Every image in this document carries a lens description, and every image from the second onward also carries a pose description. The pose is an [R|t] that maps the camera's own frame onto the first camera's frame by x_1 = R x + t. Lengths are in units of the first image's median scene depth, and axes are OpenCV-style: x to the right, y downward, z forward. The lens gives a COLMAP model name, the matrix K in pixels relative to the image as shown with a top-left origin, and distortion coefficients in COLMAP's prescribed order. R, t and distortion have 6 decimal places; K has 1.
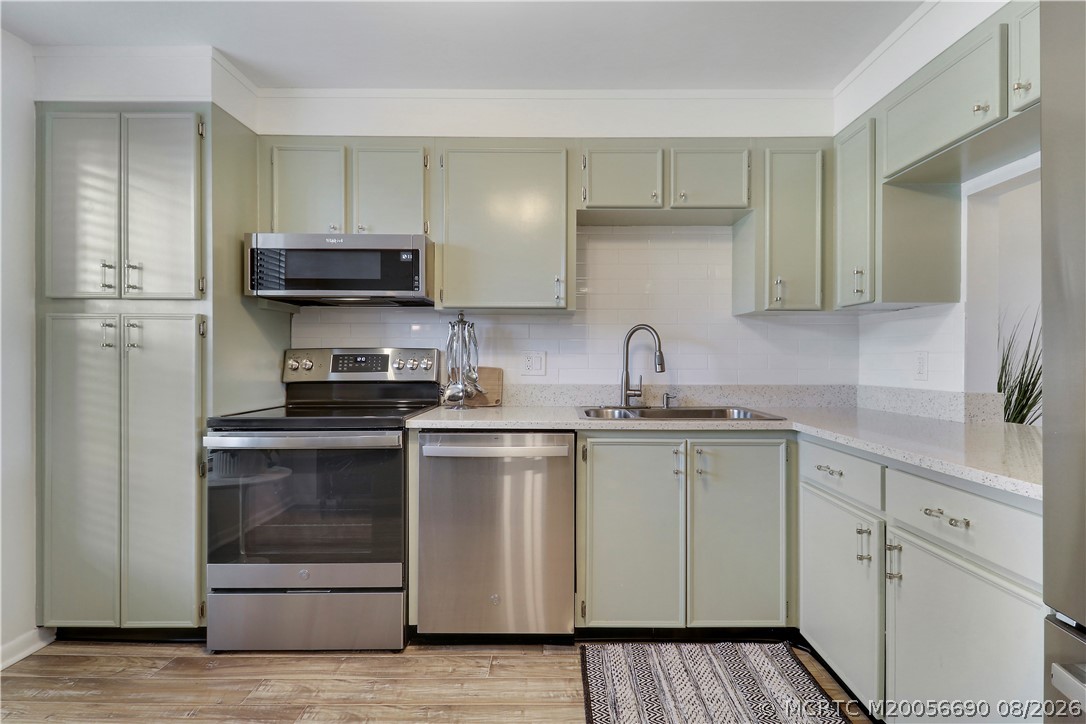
lens RADIAL K [[507.1, 0, 559.5], [0, 507.1, 358.5], [0, 0, 1]] dist [0.000096, -0.010668]
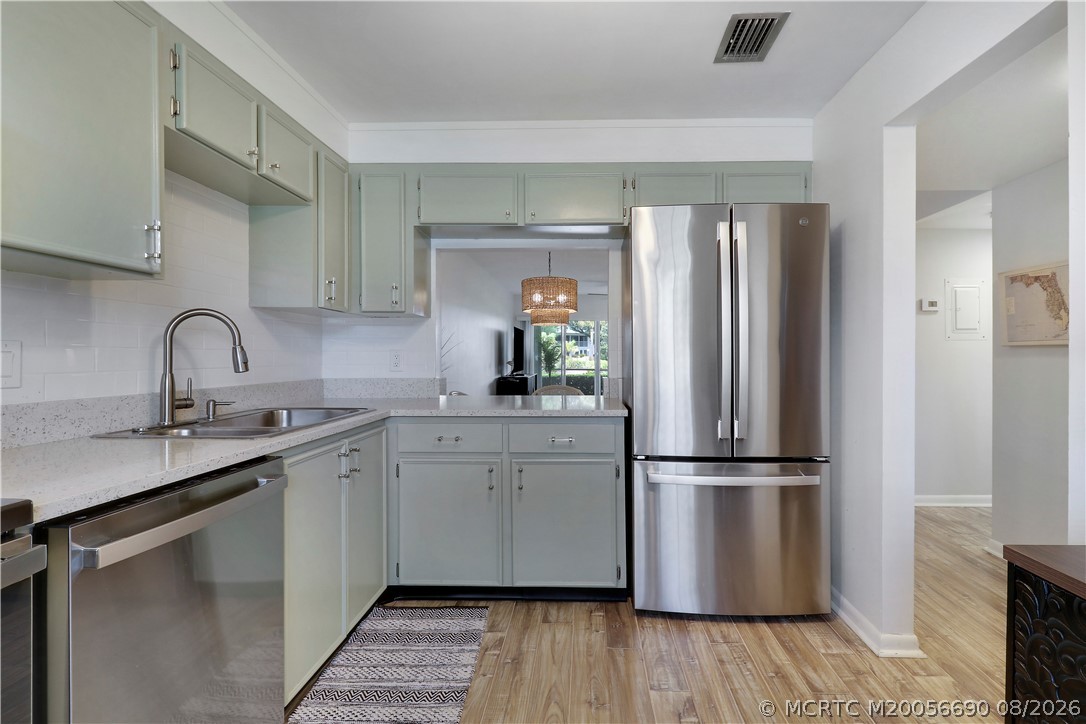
lens RADIAL K [[507.1, 0, 559.5], [0, 507.1, 358.5], [0, 0, 1]] dist [0.000096, -0.010668]
pose [[0.044068, -0.005516, 0.999013, -0.640122], [-0.000945, 0.999984, 0.005563, 0.000518], [-0.999028, -0.001190, 0.044062, 0.518024]]
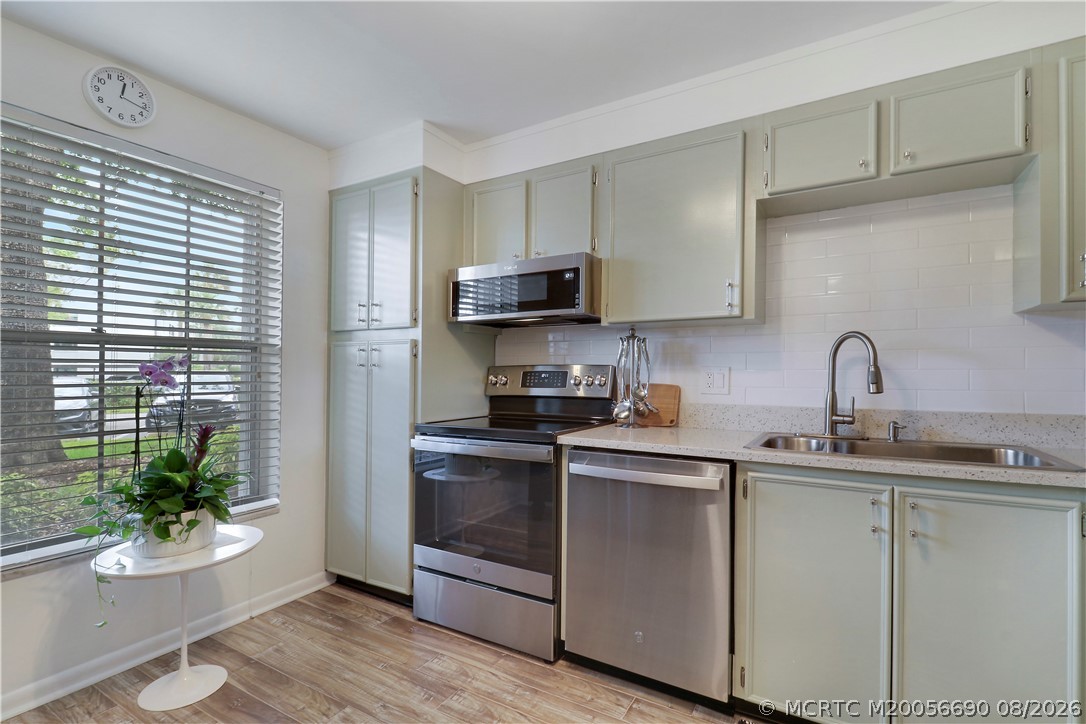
lens RADIAL K [[504.6, 0, 539.4], [0, 504.6, 366.1], [0, 0, 1]] dist [0.002161, -0.008482]
pose [[0.854000, -0.008631, -0.520202, 0.180697], [0.001252, 0.999894, -0.014536, -0.003651], [0.520272, 0.011763, 0.853920, 0.104569]]
